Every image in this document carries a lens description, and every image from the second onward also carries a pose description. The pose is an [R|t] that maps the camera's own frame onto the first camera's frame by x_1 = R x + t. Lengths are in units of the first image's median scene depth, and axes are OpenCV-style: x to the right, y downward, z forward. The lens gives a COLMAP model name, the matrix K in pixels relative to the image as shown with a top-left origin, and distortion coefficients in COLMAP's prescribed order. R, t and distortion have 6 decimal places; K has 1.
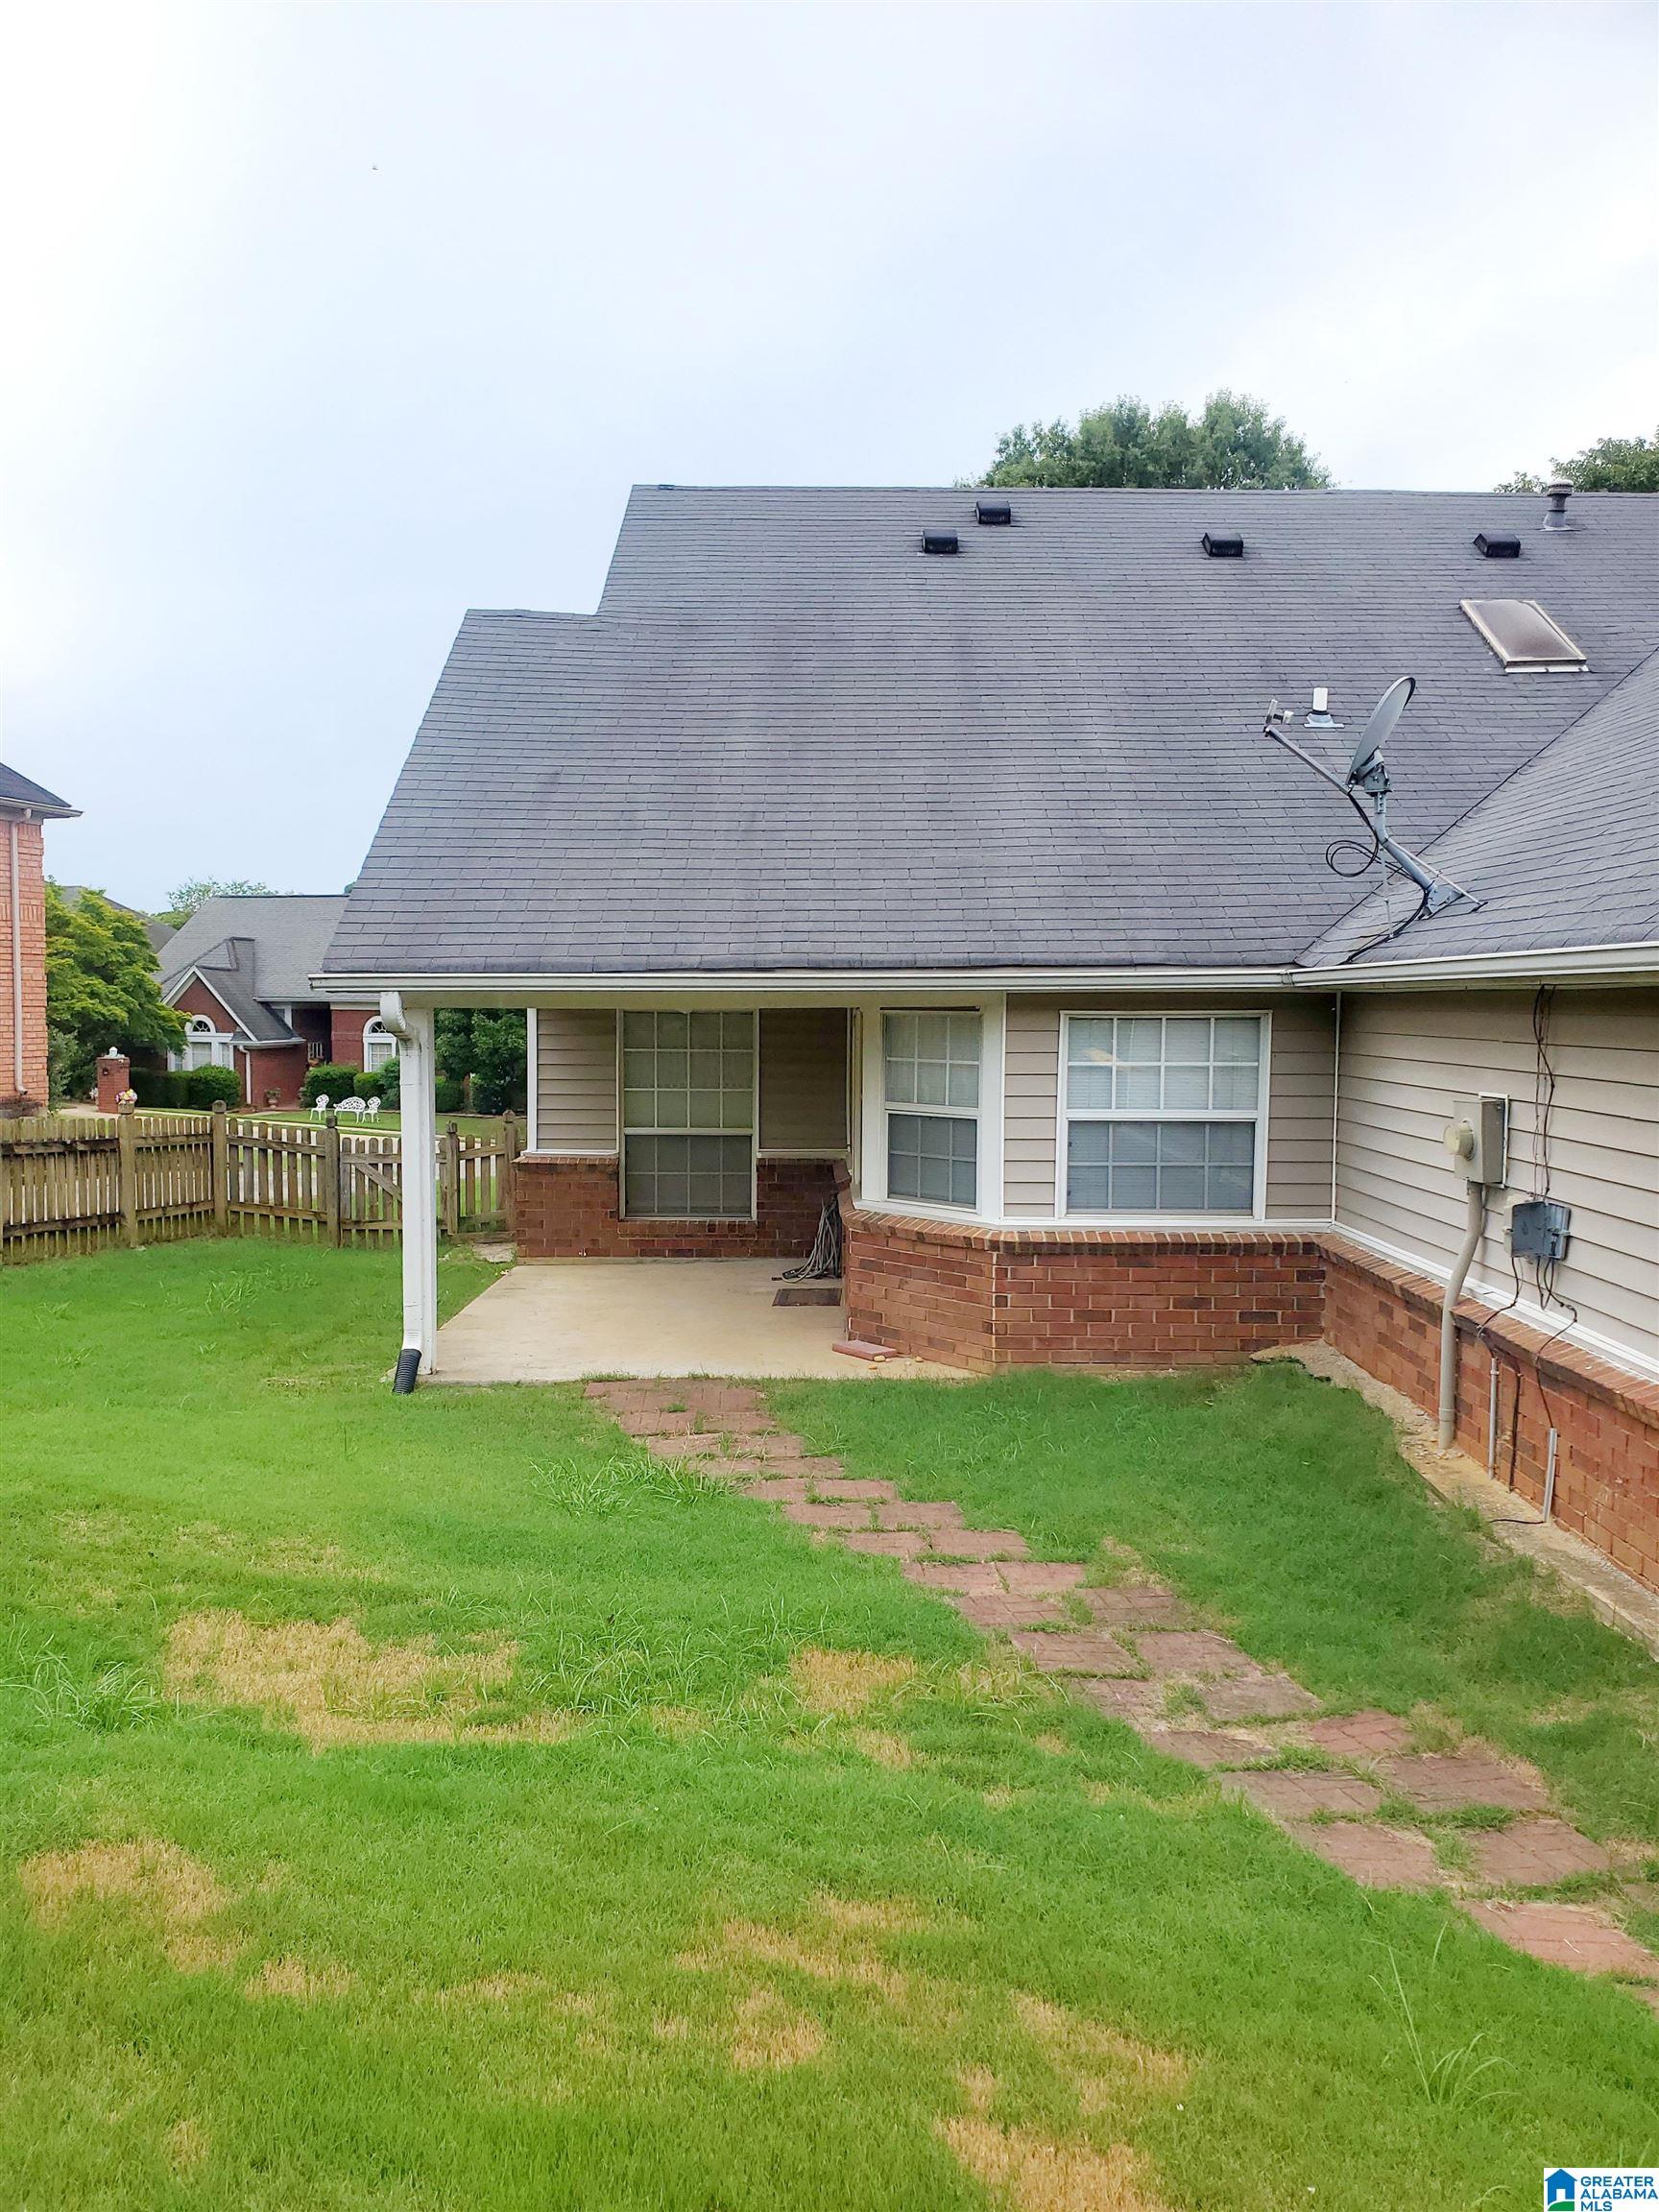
lens RADIAL K [[1719.0, 0, 829.5], [0, 1719.0, 1106.0], [0, 0, 1]] dist [0.184150, -0.471084]
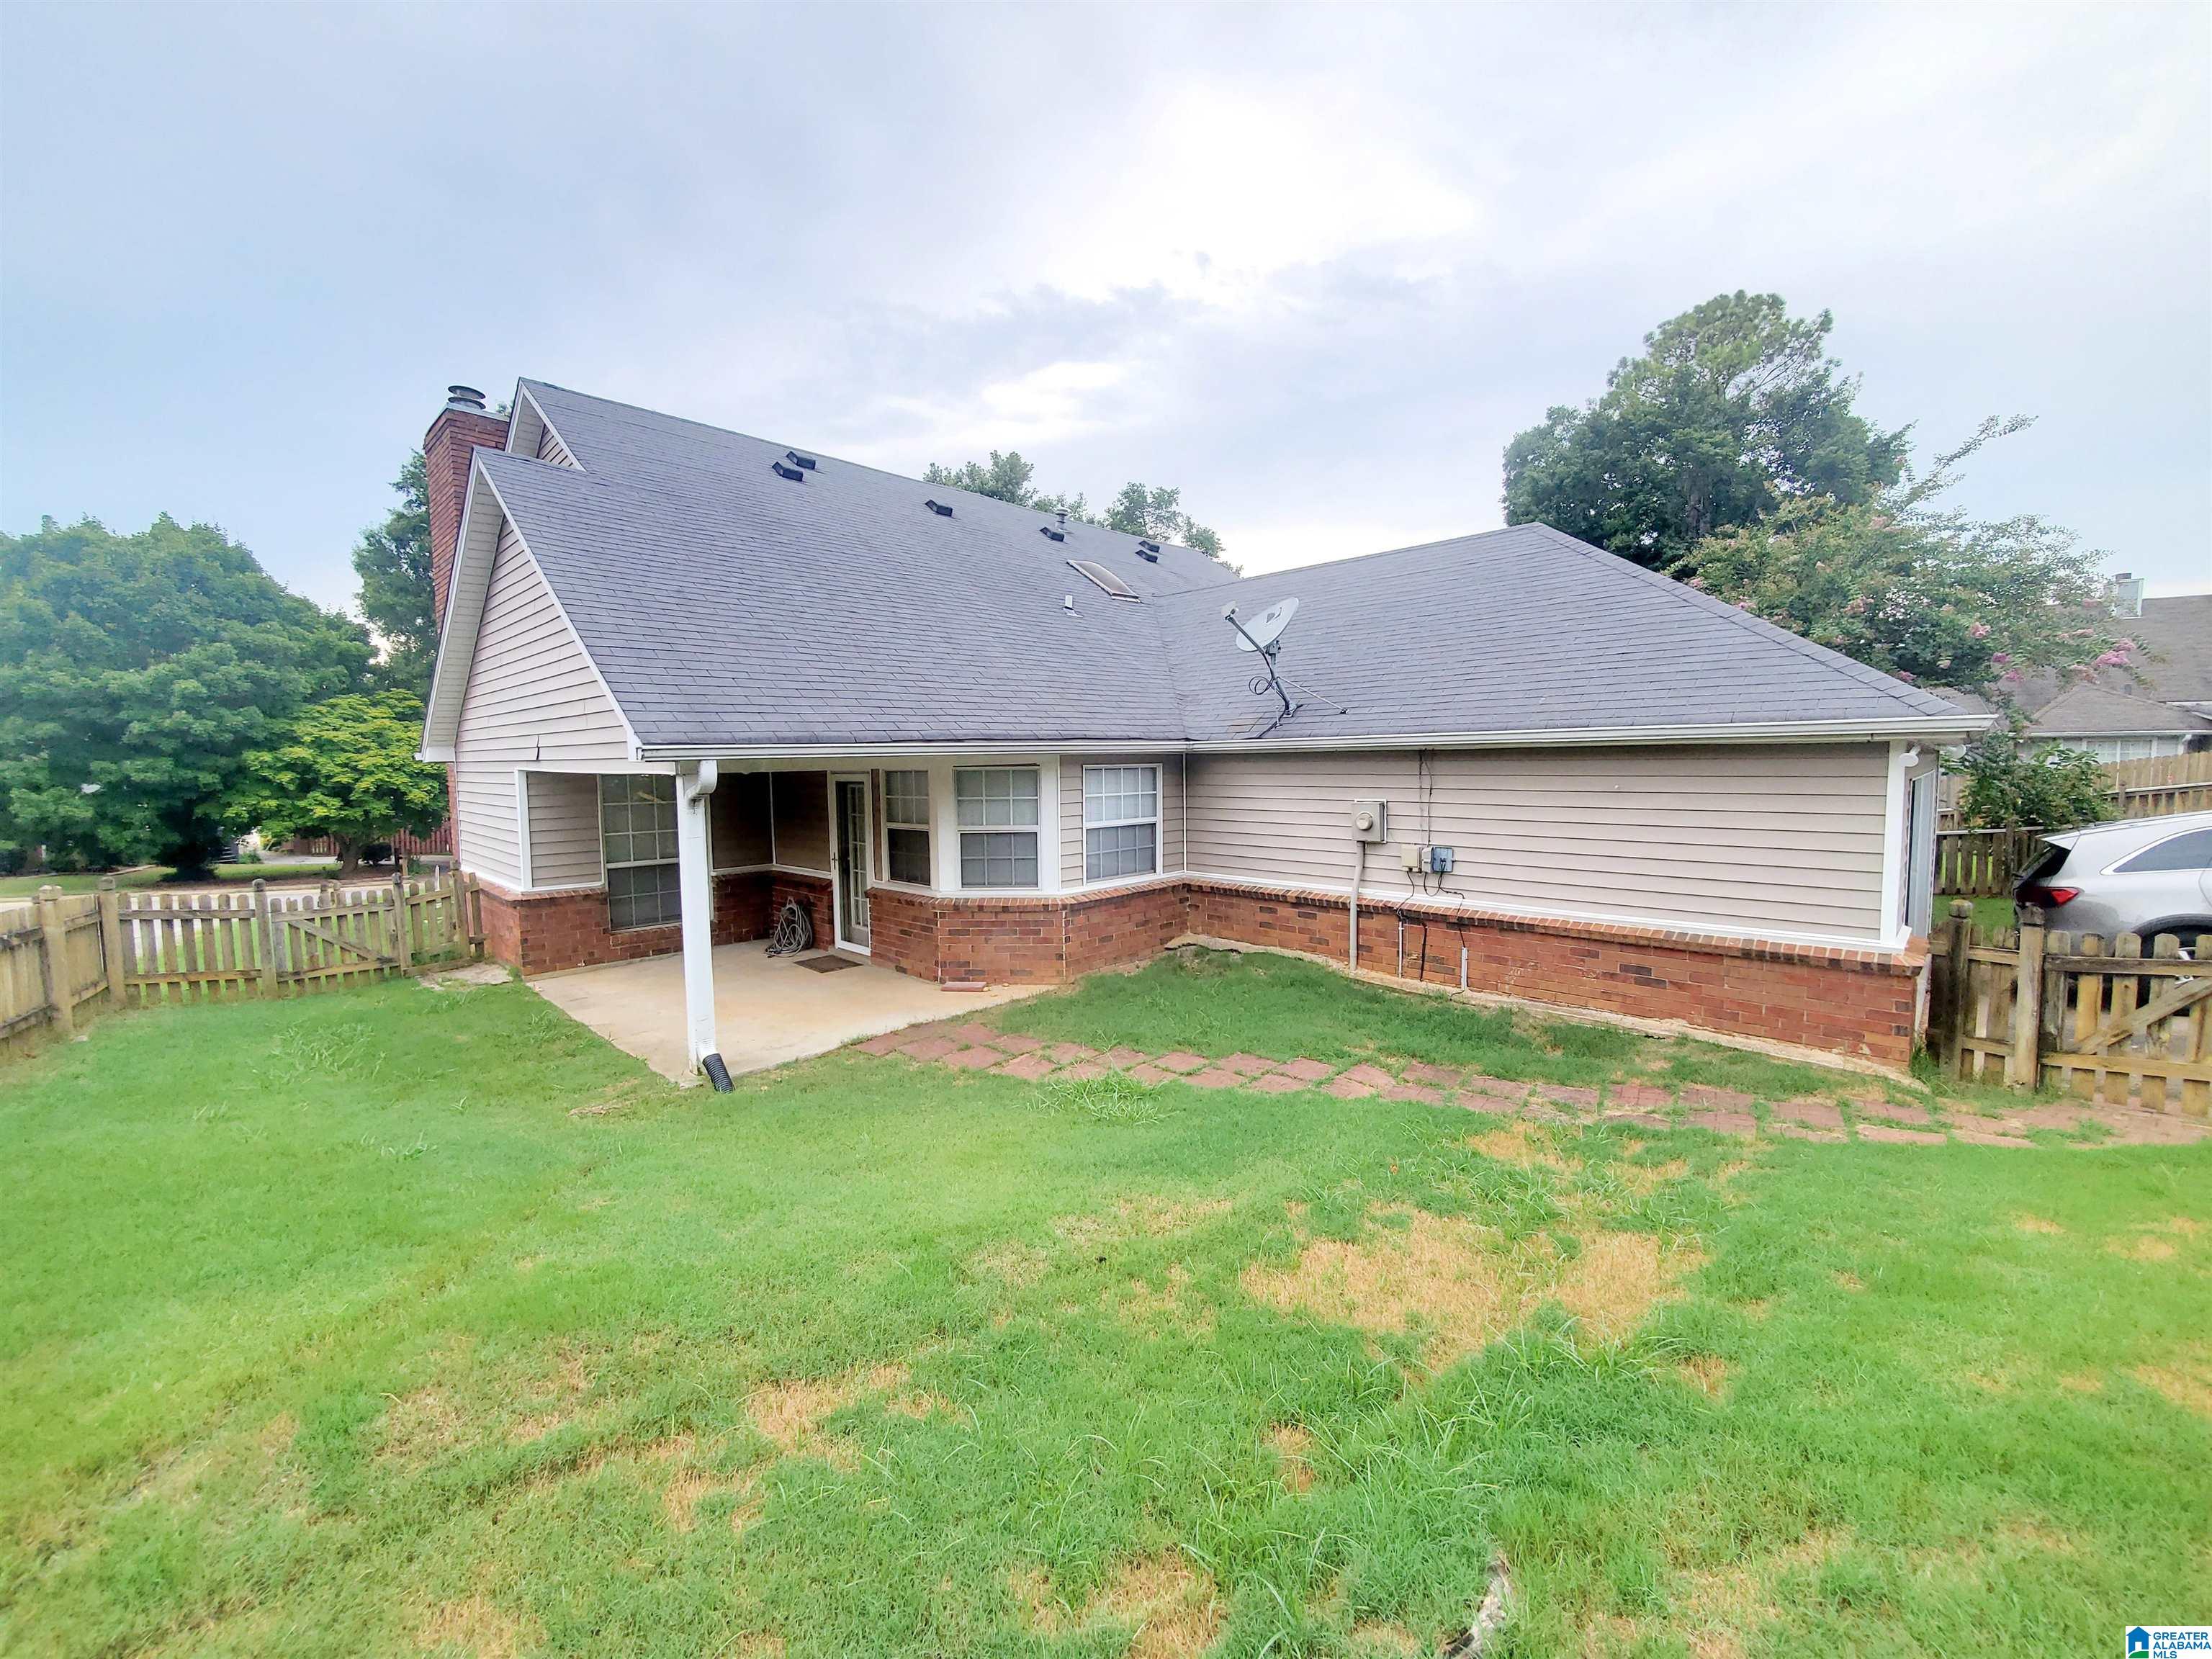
lens RADIAL K [[880.8, 0, 1100.9], [0, 880.8, 827.1], [0, 0, 1]] dist [-0.002967, -0.000180]
pose [[0.700406, -0.068250, 0.710474, -0.477589], [0.060332, 0.997516, 0.036347, -0.024906], [-0.711190, 0.017407, 0.702784, 0.373372]]
